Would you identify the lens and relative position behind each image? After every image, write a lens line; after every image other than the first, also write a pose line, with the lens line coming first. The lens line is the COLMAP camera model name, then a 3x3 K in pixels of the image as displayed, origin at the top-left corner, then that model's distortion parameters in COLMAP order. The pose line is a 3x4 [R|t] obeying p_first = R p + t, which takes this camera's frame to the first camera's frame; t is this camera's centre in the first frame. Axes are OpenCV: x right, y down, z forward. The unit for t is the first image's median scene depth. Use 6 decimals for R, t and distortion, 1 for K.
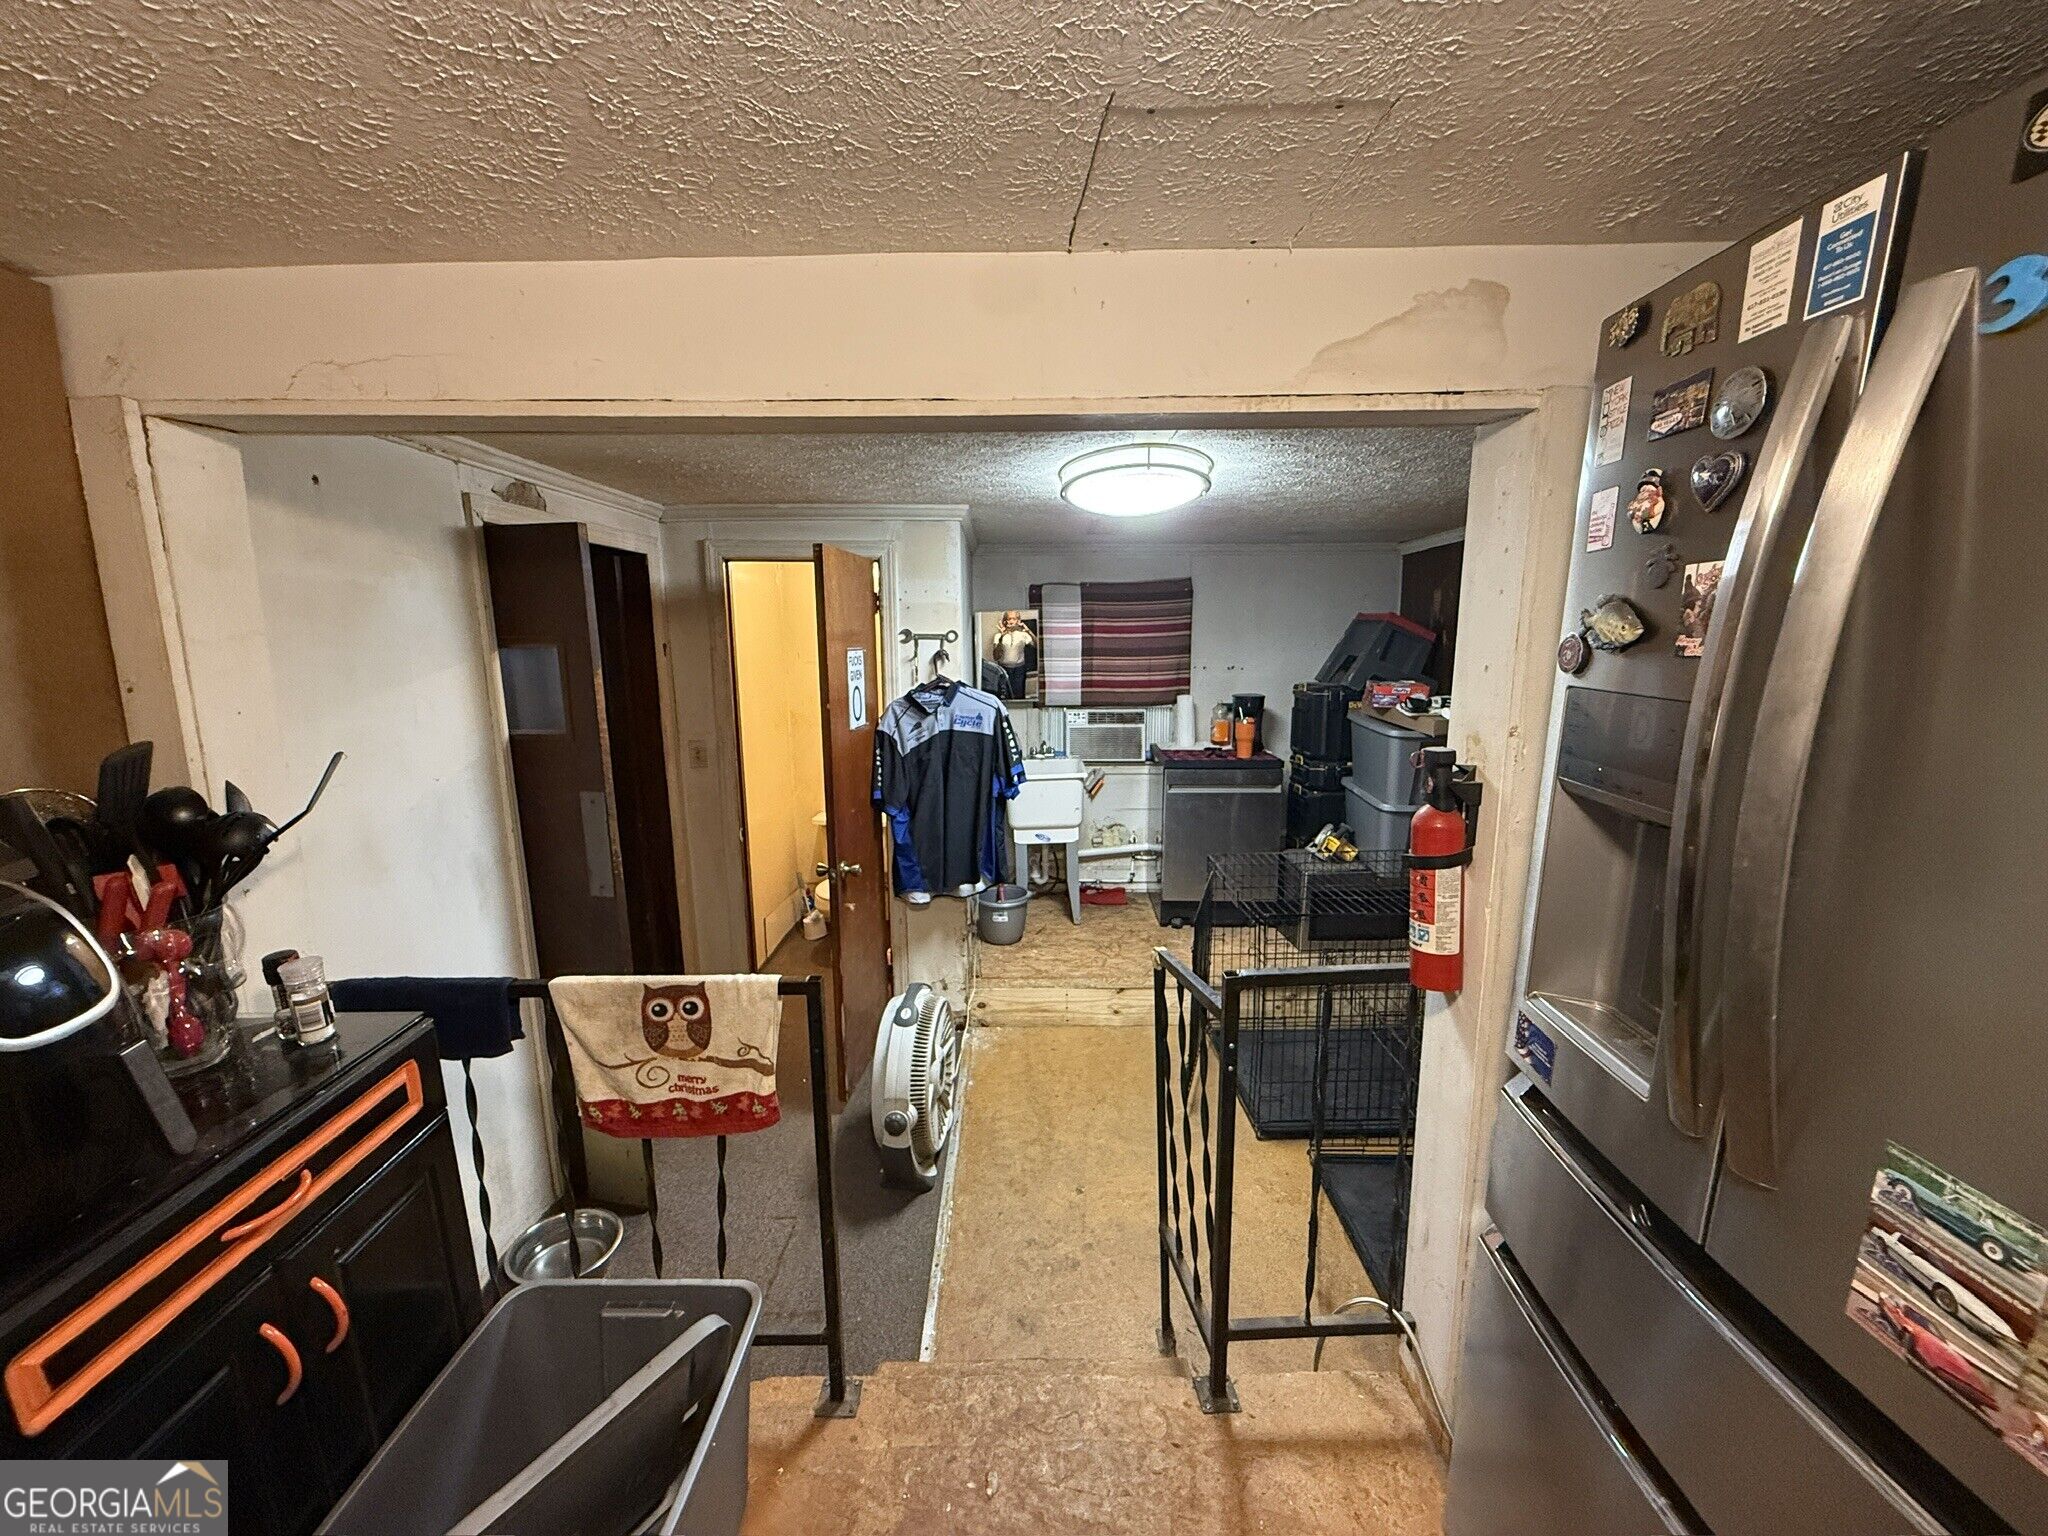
lens RADIAL K [[823.5, 0, 1017.2], [0, 823.5, 770.9], [0, 0, 1]] dist [0.000245, 0.000081]
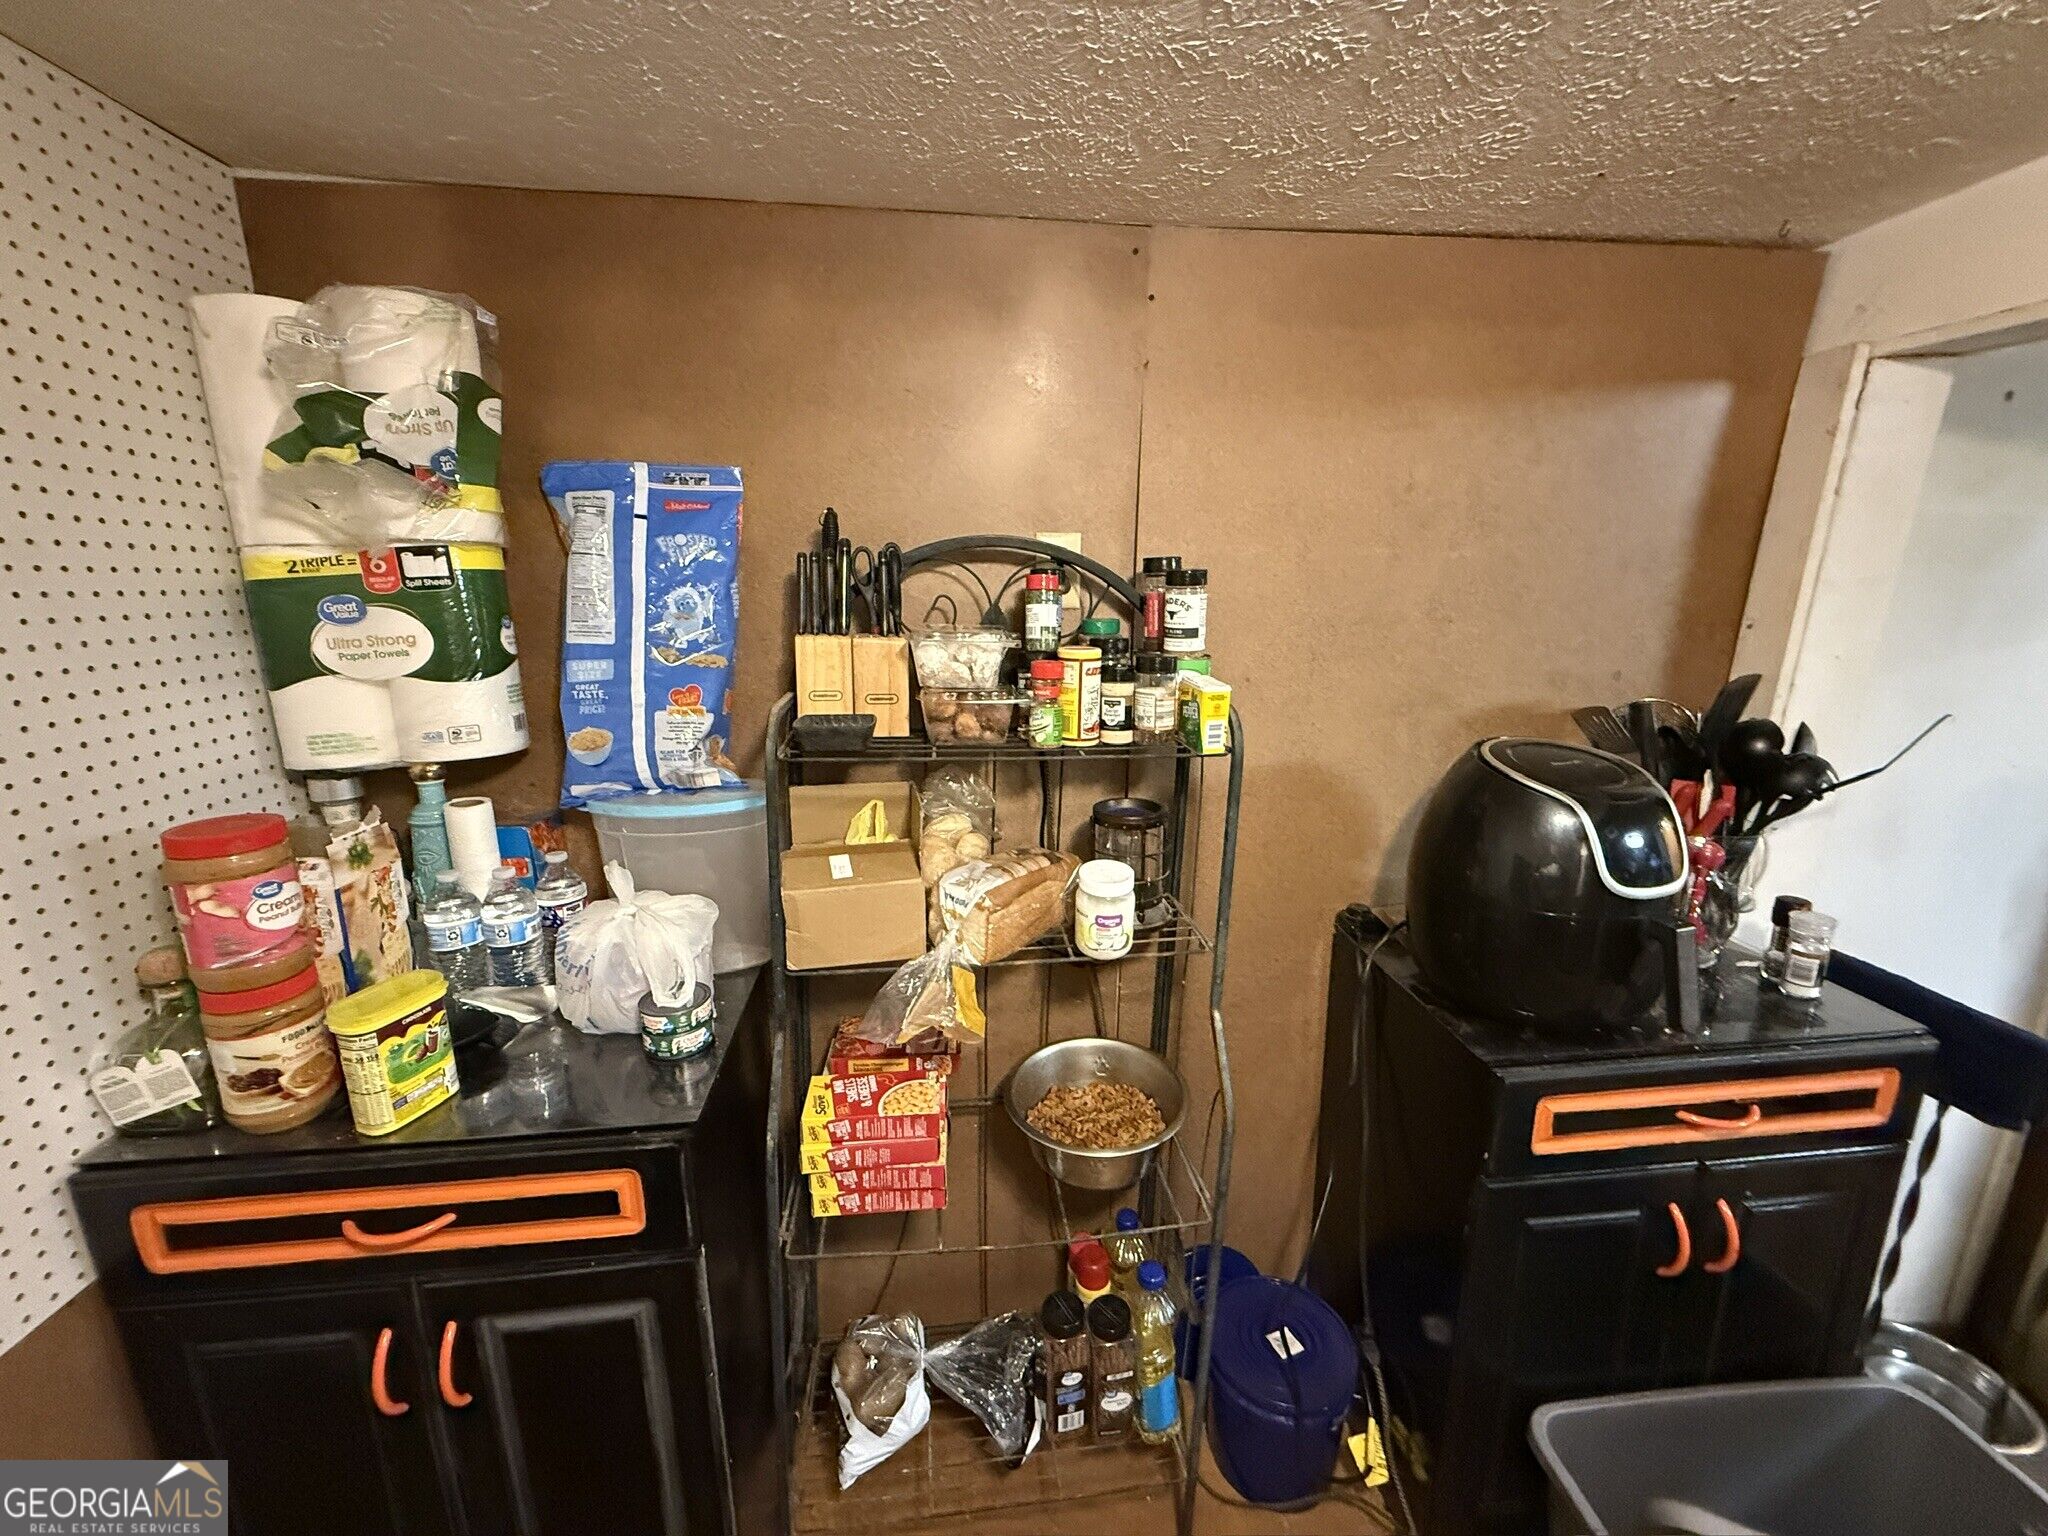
lens RADIAL K [[823.5, 0, 1016.0], [0, 823.5, 768.2], [0, 0, 1]] dist [0.000245, 0.000081]
pose [[0.098711, 0.248048, -0.963705, -0.059631], [-0.185582, 0.956034, 0.227065, 0.017337], [0.977658, 0.156433, 0.140404, -0.097166]]
